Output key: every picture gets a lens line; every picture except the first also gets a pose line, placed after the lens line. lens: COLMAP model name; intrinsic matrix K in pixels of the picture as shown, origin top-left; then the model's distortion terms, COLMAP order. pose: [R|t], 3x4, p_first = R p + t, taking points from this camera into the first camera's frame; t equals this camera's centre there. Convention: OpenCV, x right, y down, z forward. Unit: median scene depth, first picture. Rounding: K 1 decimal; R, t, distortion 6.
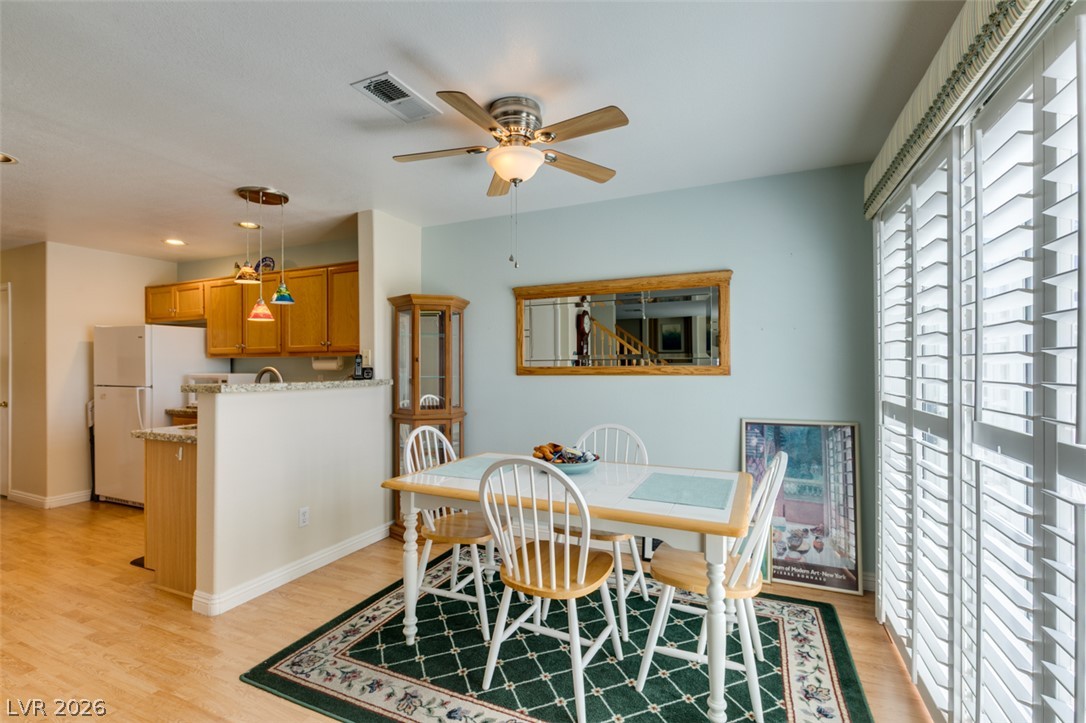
lens RADIAL K [[487.5, 0, 541.8], [0, 487.5, 366.7], [0, 0, 1]] dist [0.000561, -0.000976]
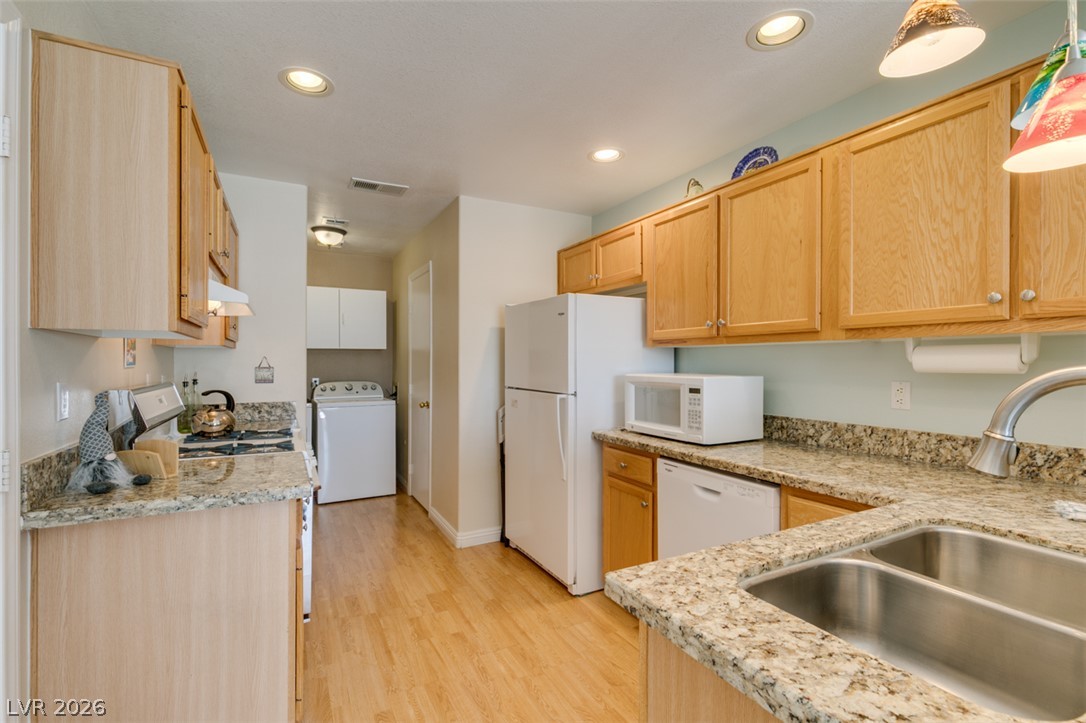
lens RADIAL K [[487.5, 0, 538.9], [0, 487.5, 362.9], [0, 0, 1]] dist [0.000561, -0.000976]
pose [[0.787360, 0.005654, -0.616468, -0.555412], [-0.006209, 0.999980, 0.001241, 0.001316], [0.616462, 0.002851, 0.787379, 0.591351]]
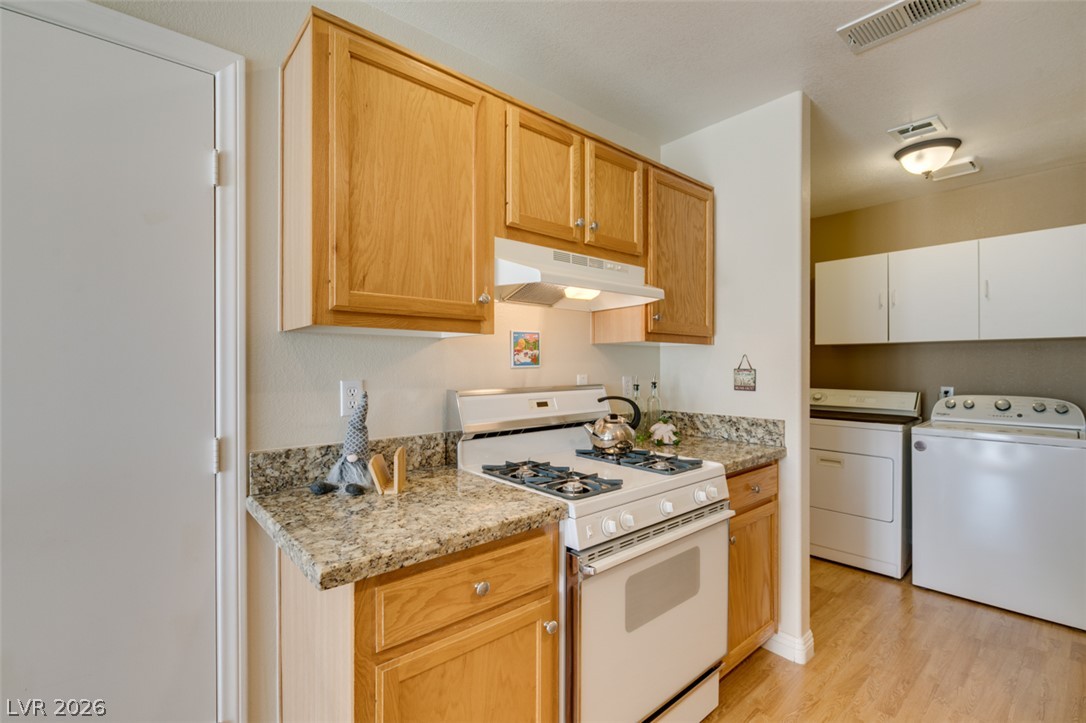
lens RADIAL K [[487.5, 0, 543.5], [0, 487.5, 361.1], [0, 0, 1]] dist [0.000561, -0.000976]
pose [[-0.416929, 0.004781, -0.908926, -0.786739], [-0.003265, 0.999972, 0.006757, -0.000729], [0.908933, 0.005785, -0.416902, 0.998735]]
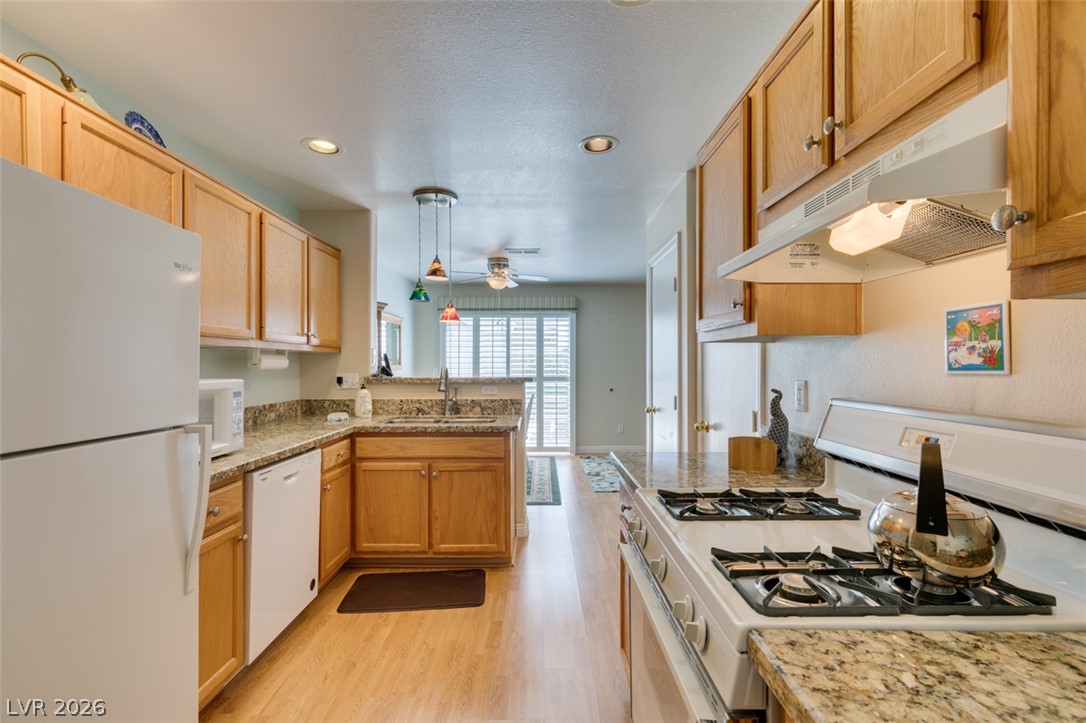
lens RADIAL K [[487.5, 0, 543.3], [0, 487.5, 363.3], [0, 0, 1]] dist [0.000561, -0.000976]
pose [[-0.424574, 0.007764, 0.905360, -1.445404], [0.003413, 0.999970, -0.006975, 0.004955], [-0.905387, 0.000129, -0.424588, 1.110916]]
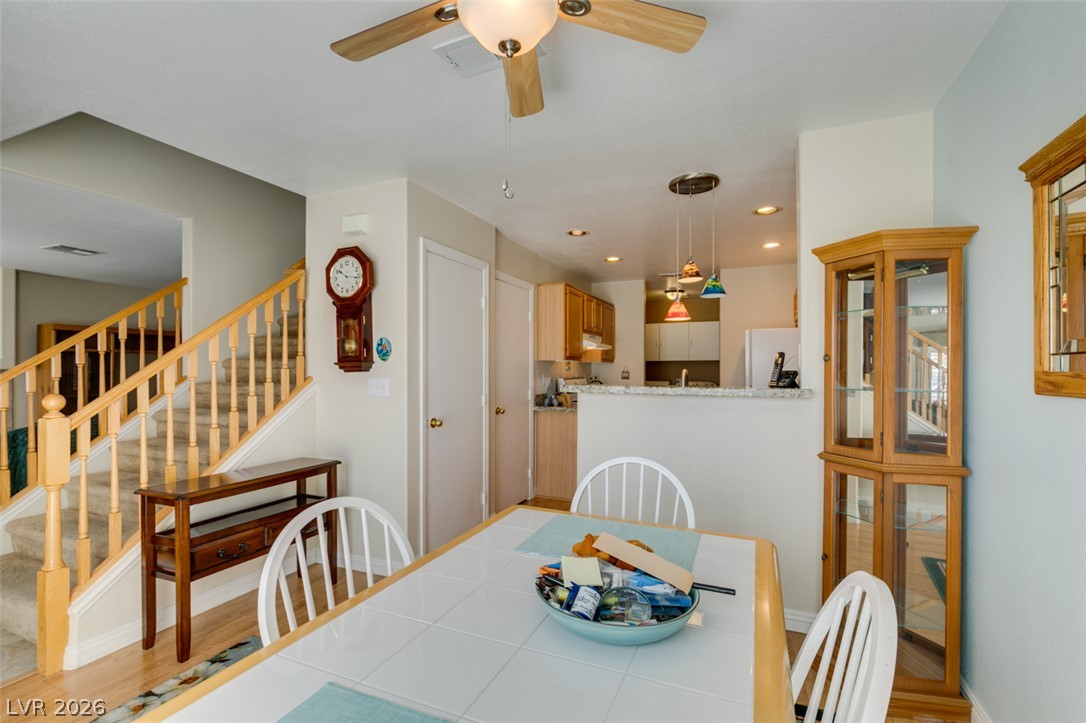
lens RADIAL K [[487.5, 0, 537.1], [0, 487.5, 371.6], [0, 0, 1]] dist [0.000561, -0.000976]
pose [[0.006152, 0.009037, -0.999940, 0.319612], [-0.002842, 0.999955, 0.009020, -0.002544], [0.999977, 0.002787, 0.006177, 0.635309]]
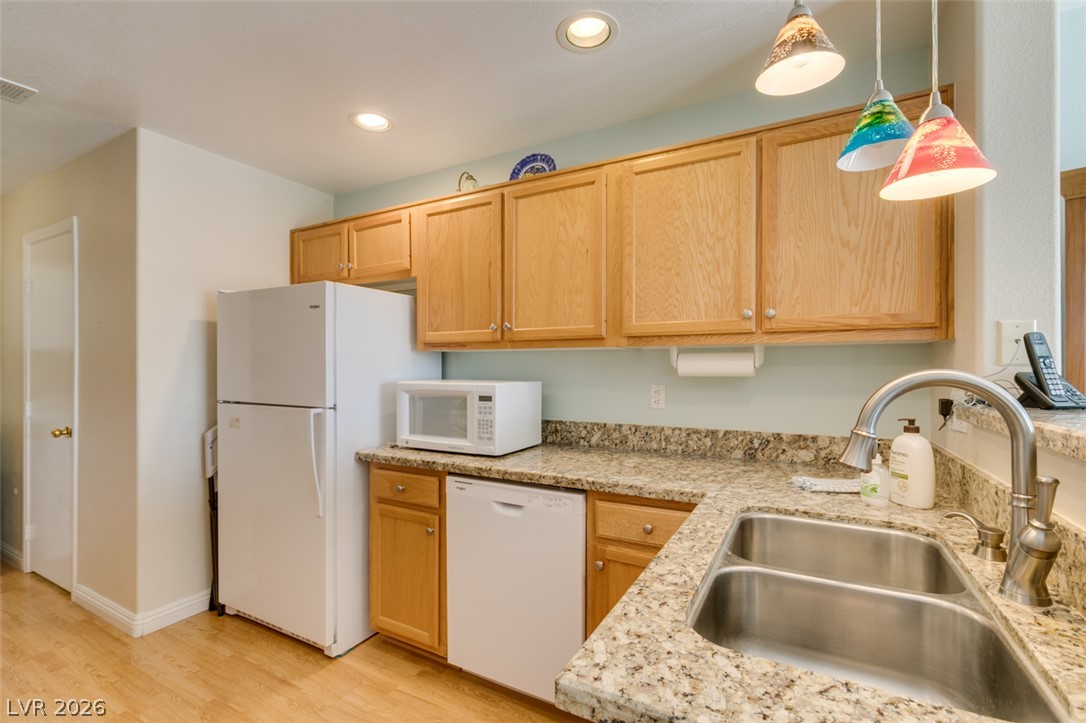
lens RADIAL K [[487.5, 0, 539.9], [0, 487.5, 368.4], [0, 0, 1]] dist [0.000561, -0.000976]
pose [[0.996309, 0.003591, -0.085767, -0.667137], [-0.003715, 0.999992, -0.001282, 0.001492], [0.085762, 0.001596, 0.996314, 0.635768]]
